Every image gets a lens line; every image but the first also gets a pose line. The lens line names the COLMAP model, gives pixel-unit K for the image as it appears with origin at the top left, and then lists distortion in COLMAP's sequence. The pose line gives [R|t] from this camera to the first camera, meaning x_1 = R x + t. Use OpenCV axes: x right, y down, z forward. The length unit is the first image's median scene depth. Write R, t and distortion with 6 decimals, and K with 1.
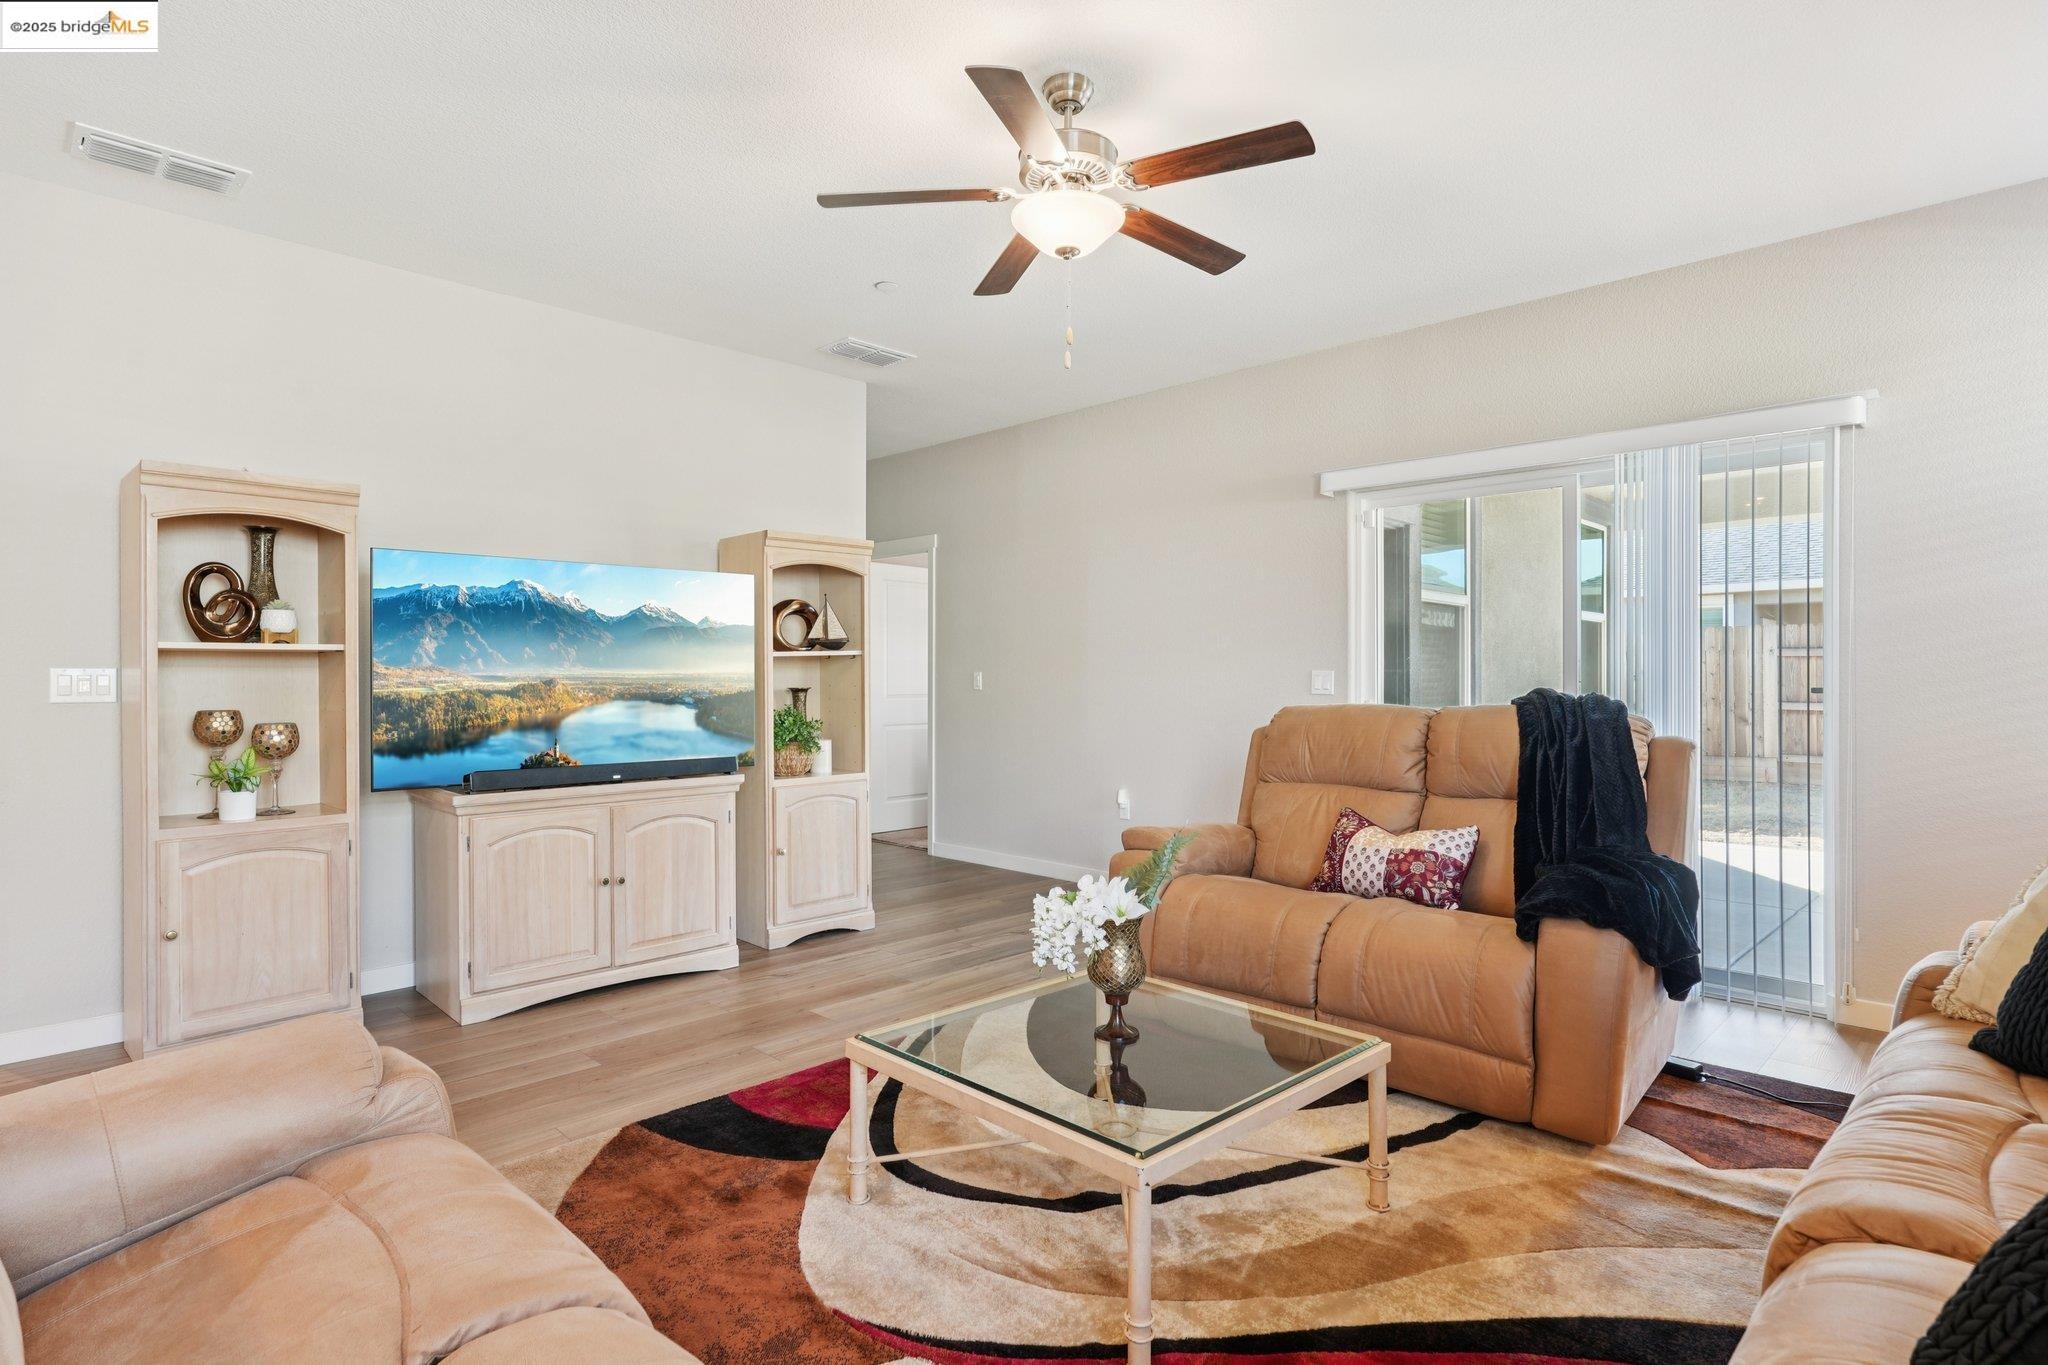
lens RADIAL K [[1039.1, 0, 1024.0], [0, 1039.1, 682.5], [0, 0, 1]] dist [0.000085, -0.000078]
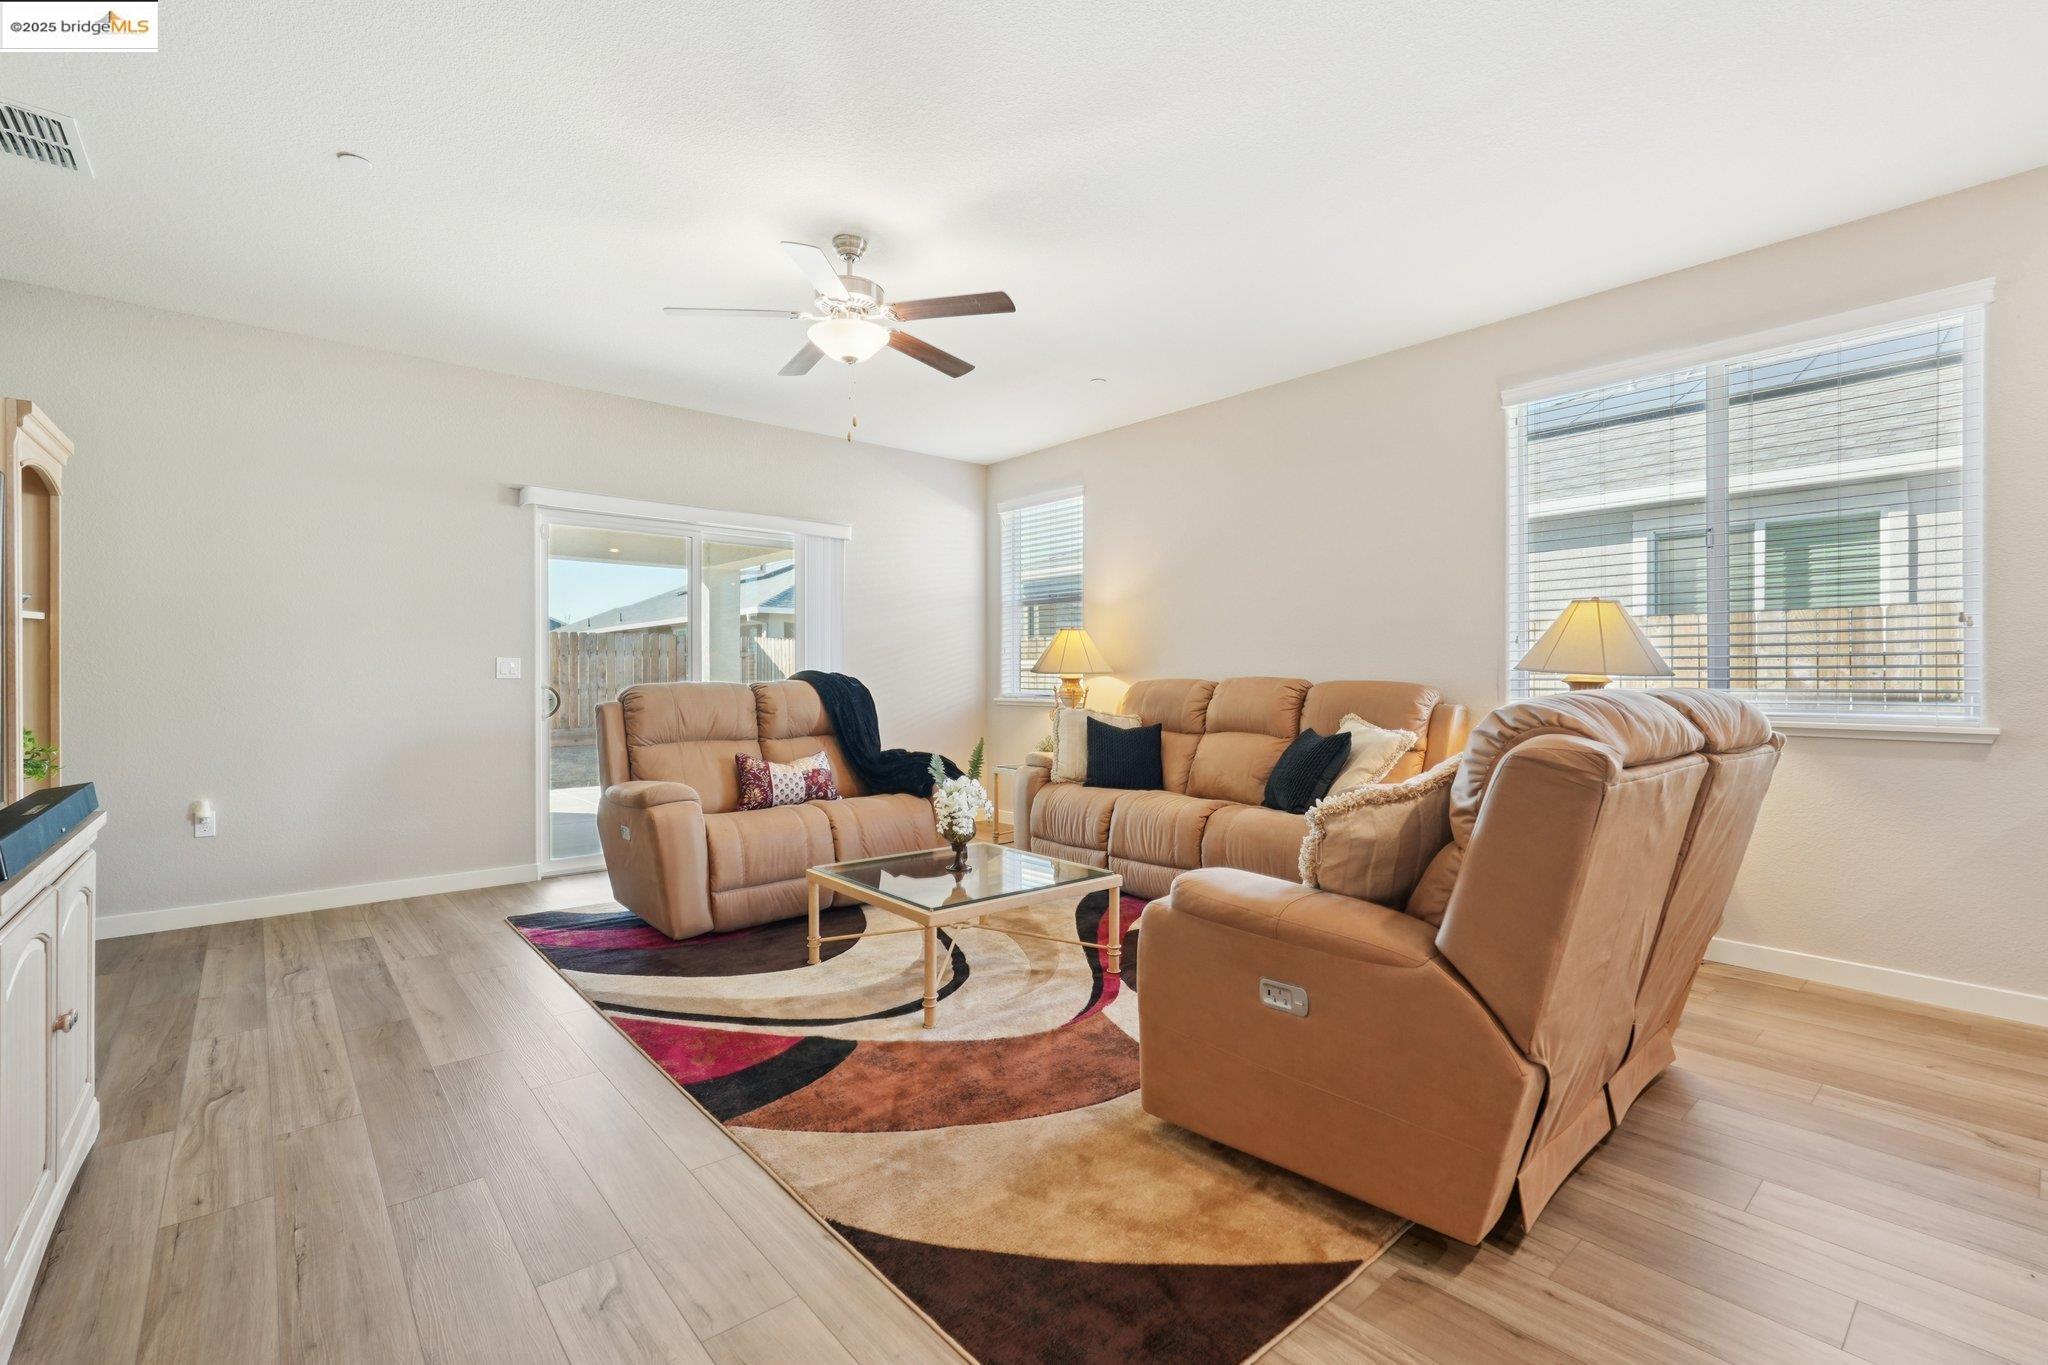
lens RADIAL K [[900.0, 0, 1022.7], [0, 900.0, 677.1], [0, 0, 1]] dist [-0.004585, 0.000153]
pose [[0.084344, -0.000742, 0.996436, -0.977261], [0.005420, 0.999985, 0.000286, 0.019542], [-0.996422, 0.005377, 0.084347, 0.554420]]
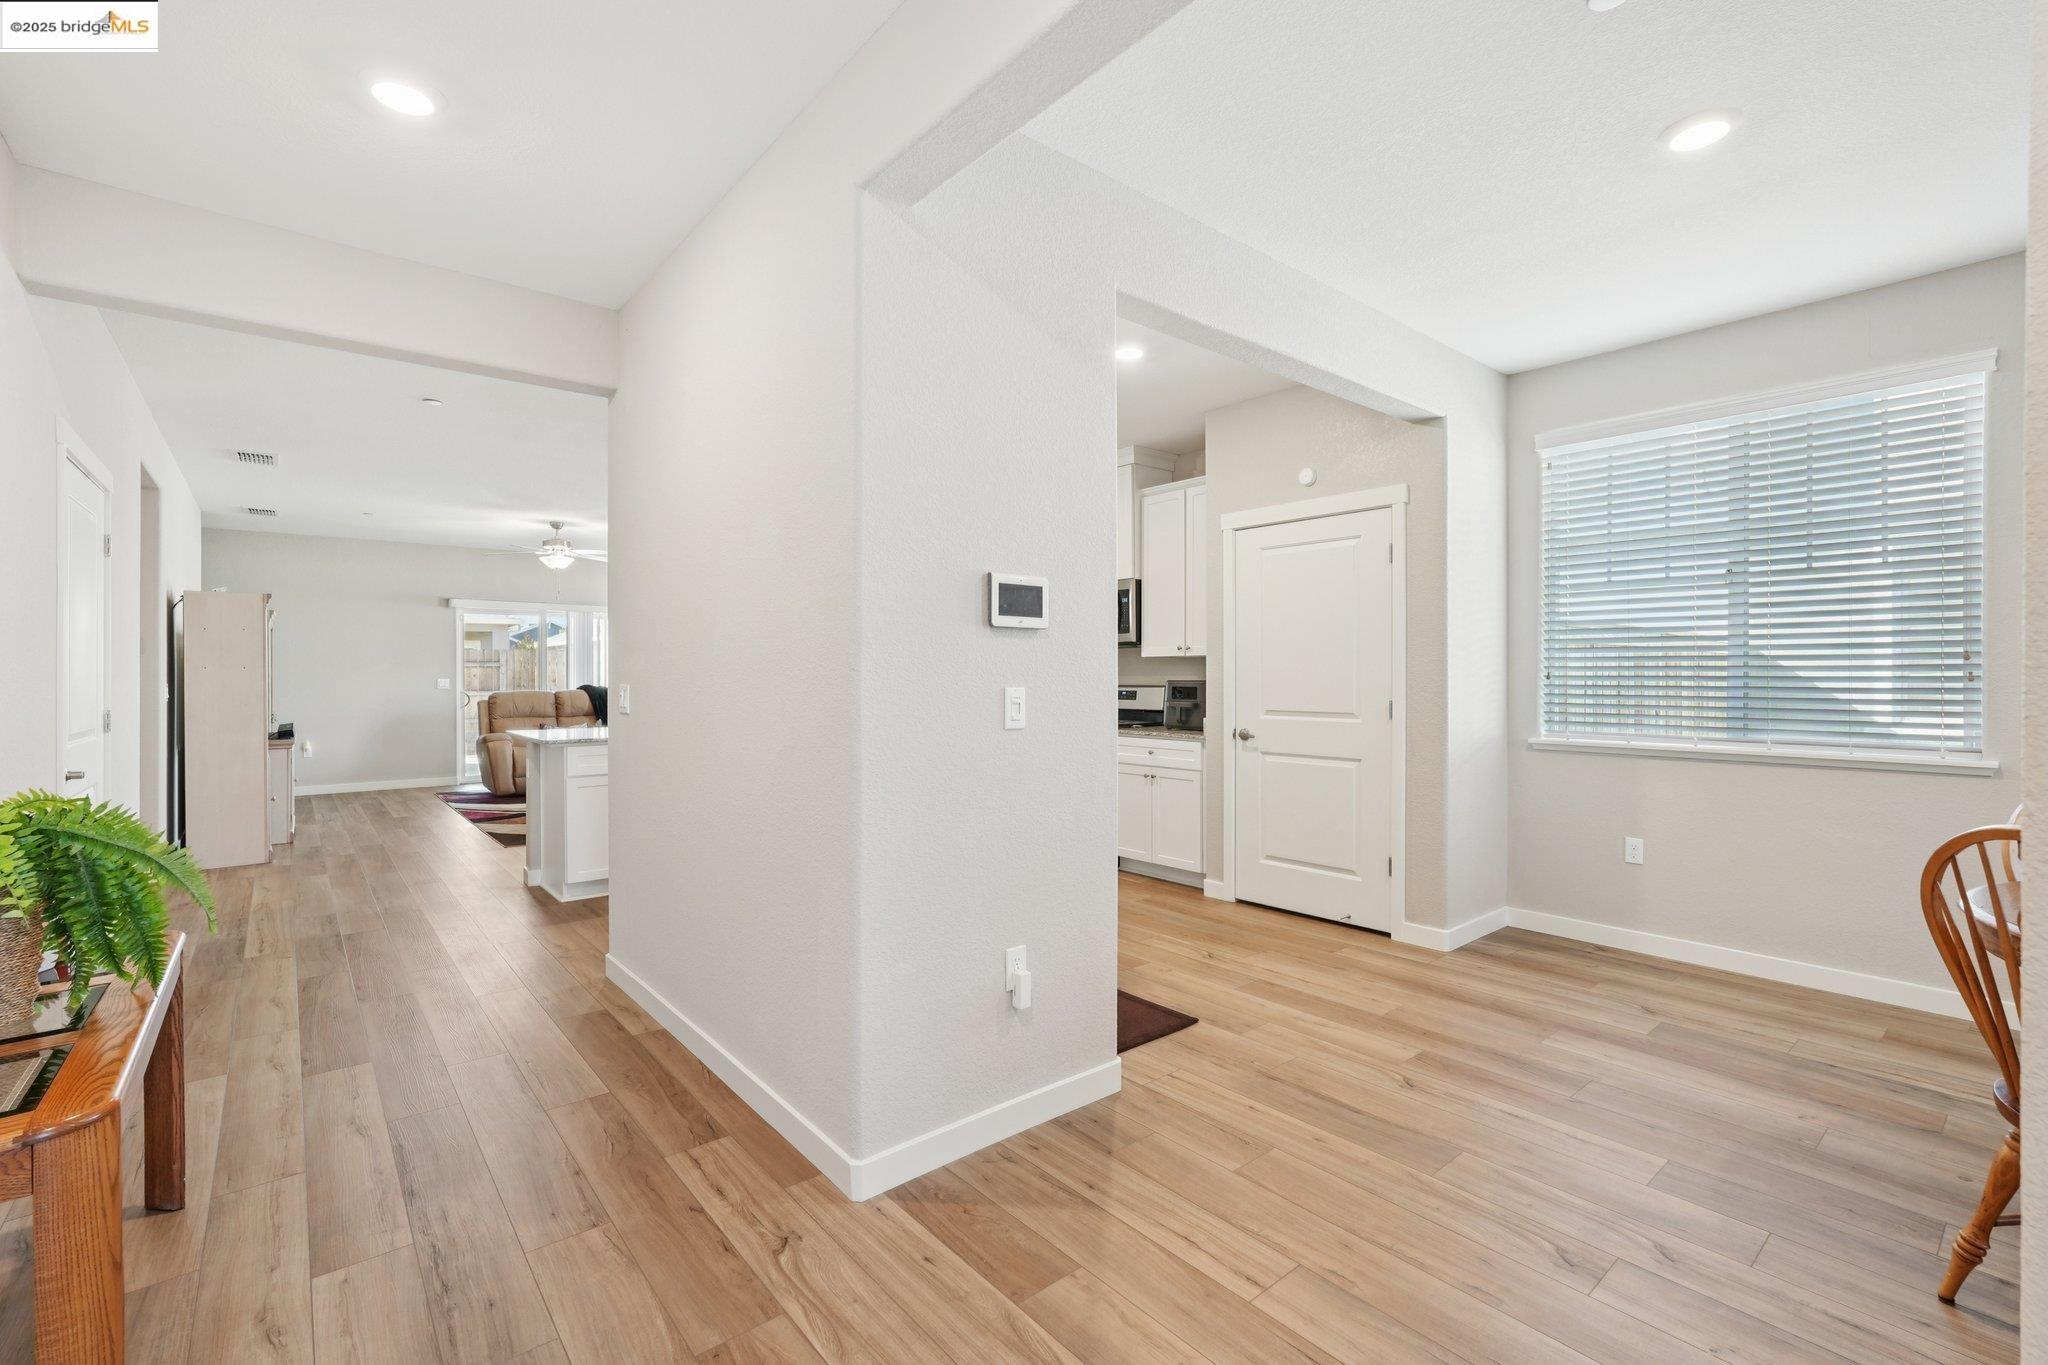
lens RADIAL K [[900.0, 0, 1022.7], [0, 900.0, 677.1], [0, 0, 1]] dist [-0.004585, 0.000153]
pose [[0.106145, -0.001392, 0.994350, -2.487476], [0.005753, 0.999983, 0.000786, -0.014521], [-0.994334, 0.005637, 0.106152, -0.829998]]
